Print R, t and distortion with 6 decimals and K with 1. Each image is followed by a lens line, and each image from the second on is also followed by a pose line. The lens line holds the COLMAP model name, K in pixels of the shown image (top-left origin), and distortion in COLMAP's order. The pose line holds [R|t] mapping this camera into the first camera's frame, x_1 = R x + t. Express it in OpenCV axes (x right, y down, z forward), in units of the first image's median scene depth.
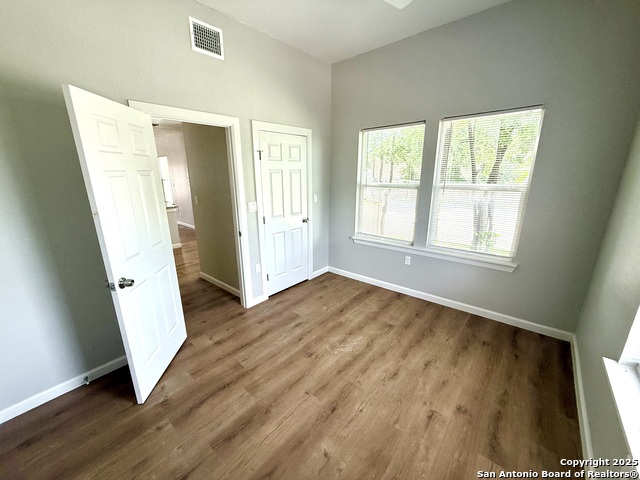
lens RADIAL K [[255.5, 0, 321.7], [0, 255.5, 240.9], [0, 0, 1]] dist [0.000288, -0.000513]
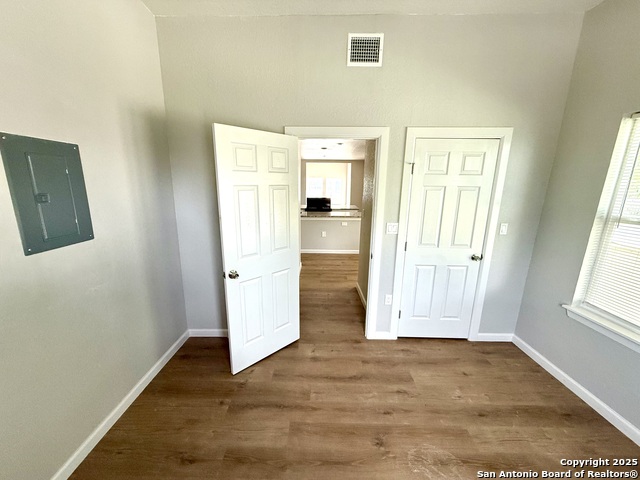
lens RADIAL K [[255.5, 0, 320.2], [0, 255.5, 241.1], [0, 0, 1]] dist [0.000288, -0.000513]
pose [[0.639421, 0.182835, -0.746801, 0.224993], [-0.217878, 0.974587, 0.052052, -0.085358], [0.737340, 0.129429, 0.663007, 0.265759]]
